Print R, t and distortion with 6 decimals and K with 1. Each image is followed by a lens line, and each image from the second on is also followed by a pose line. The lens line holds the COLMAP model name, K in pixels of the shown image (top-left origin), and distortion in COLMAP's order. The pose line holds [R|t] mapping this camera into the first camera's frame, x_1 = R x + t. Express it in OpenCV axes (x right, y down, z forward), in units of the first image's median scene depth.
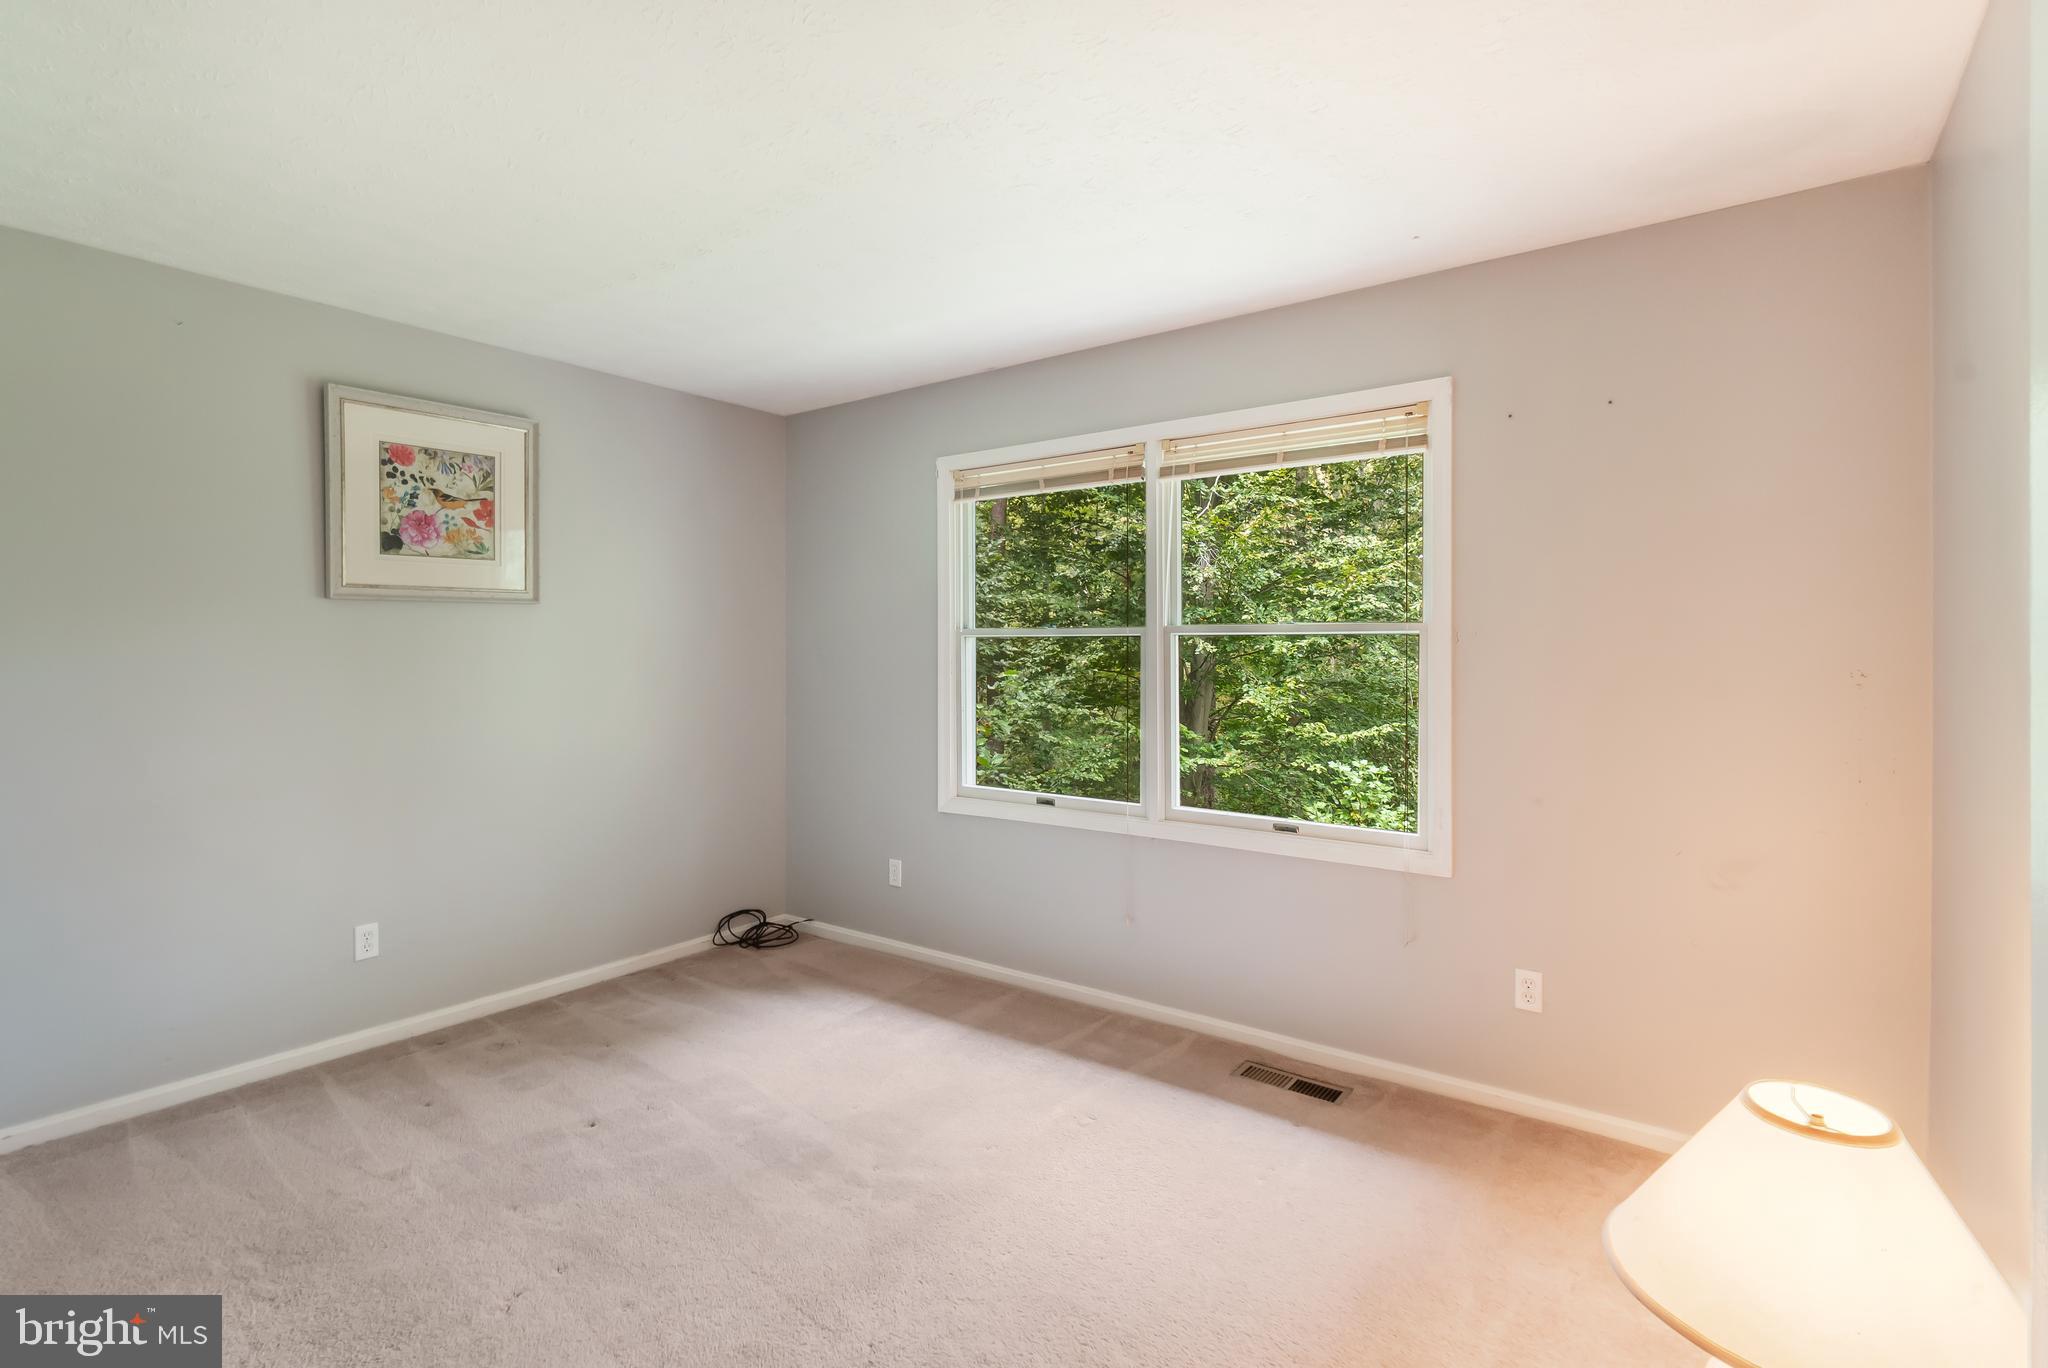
lens RADIAL K [[1007.6, 0, 1030.8], [0, 1007.6, 670.1], [0, 0, 1]] dist [0.028703, 0.000681]
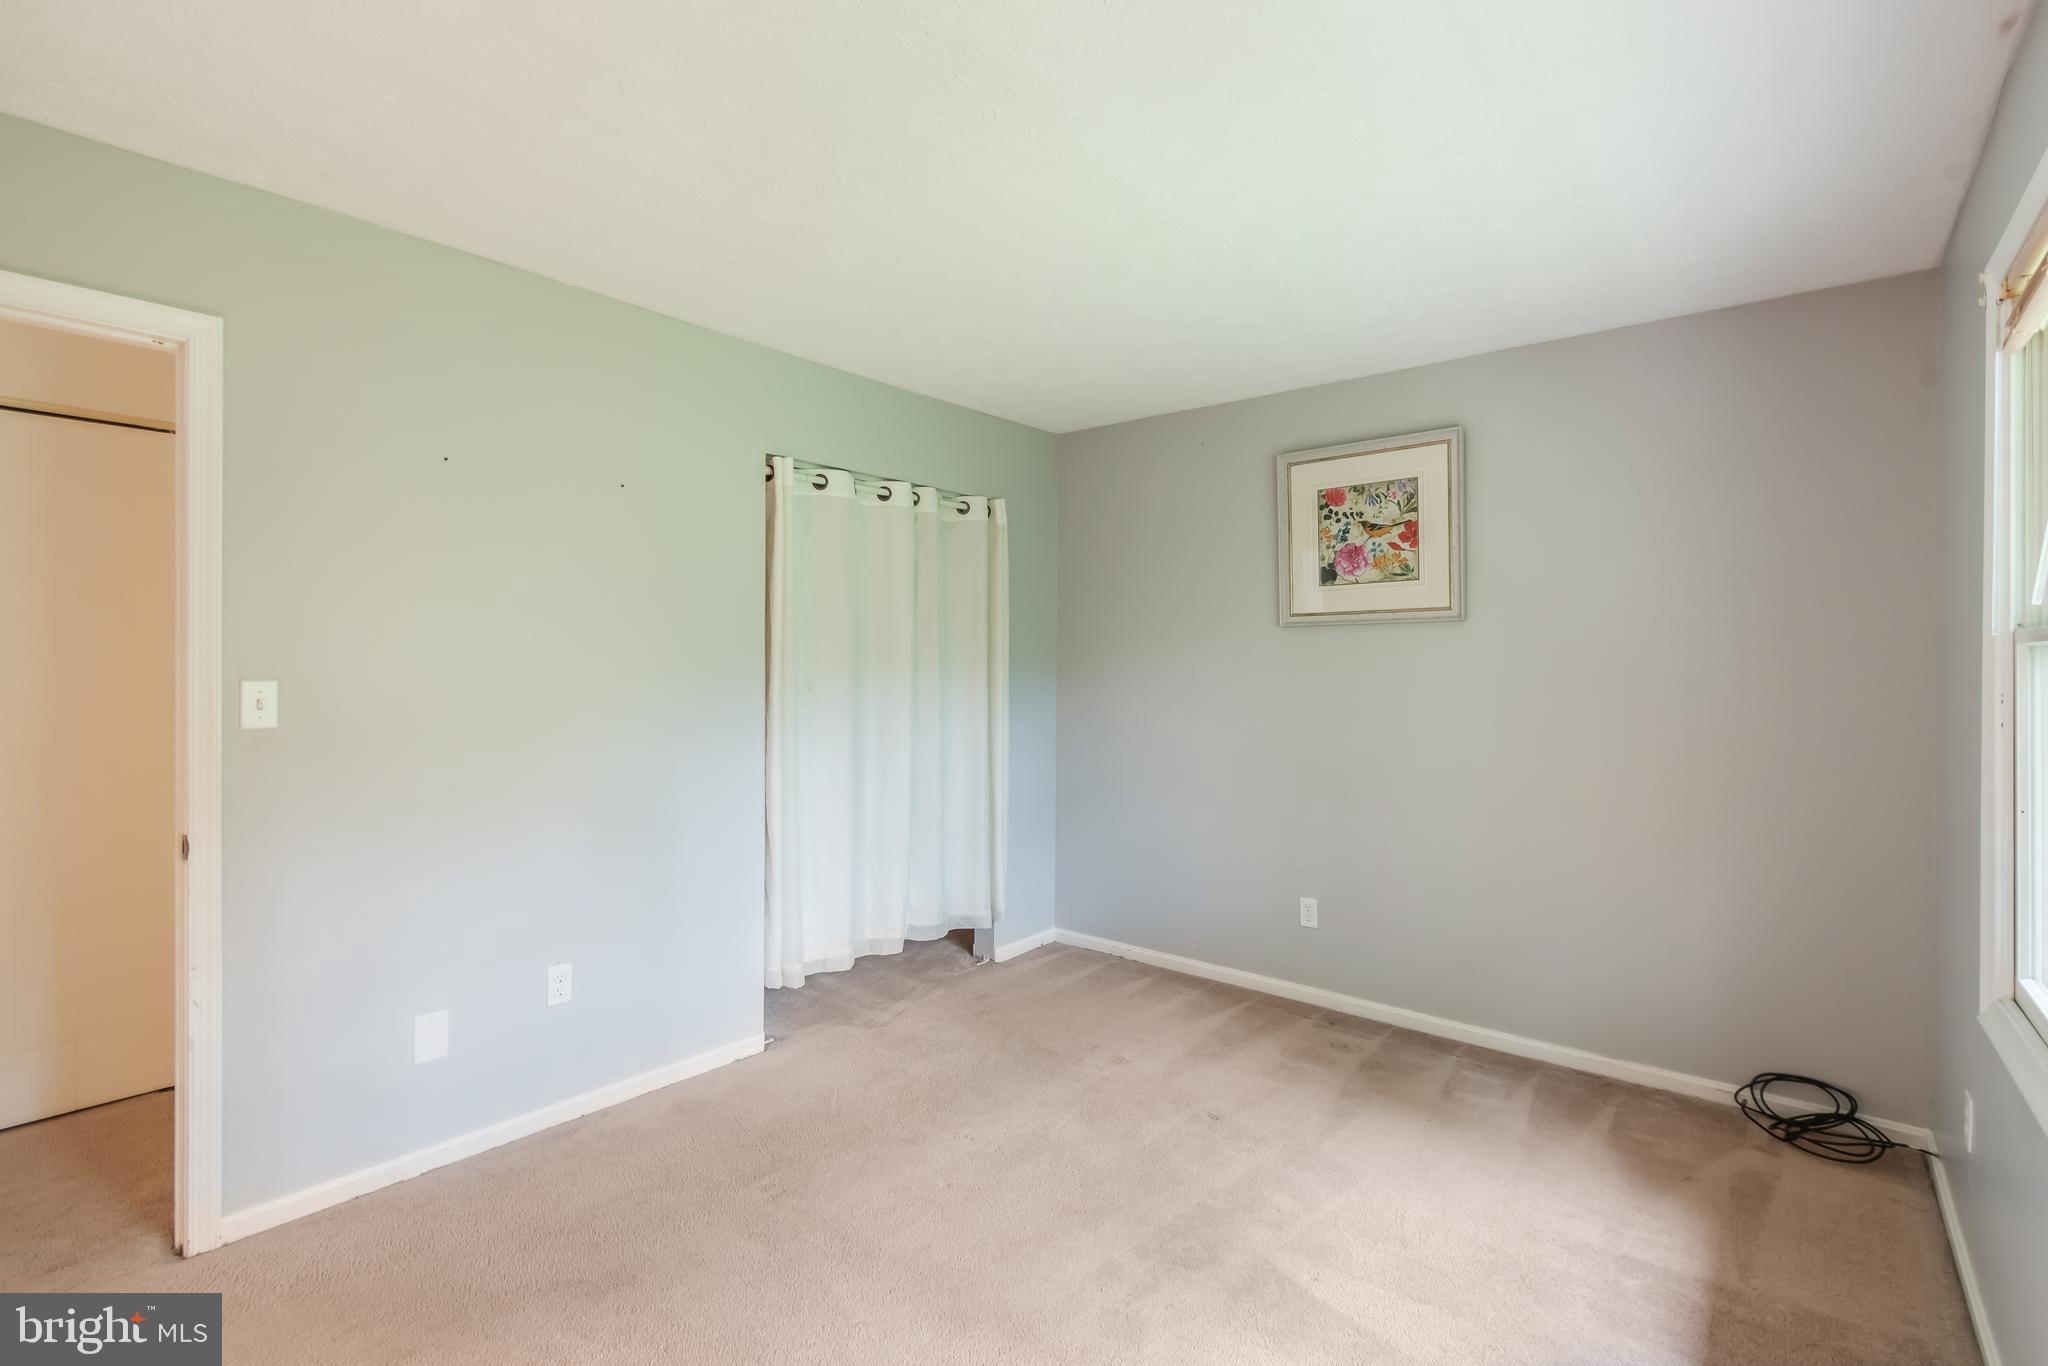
lens RADIAL K [[979.1, 0, 1028.2], [0, 979.1, 675.8], [0, 0, 1]] dist [0.021151, -0.003252]
pose [[-0.069440, 0.013644, -0.997493, 0.490758], [-0.026172, 0.999537, 0.015494, -0.018877], [0.997243, 0.027182, -0.069051, 0.715036]]
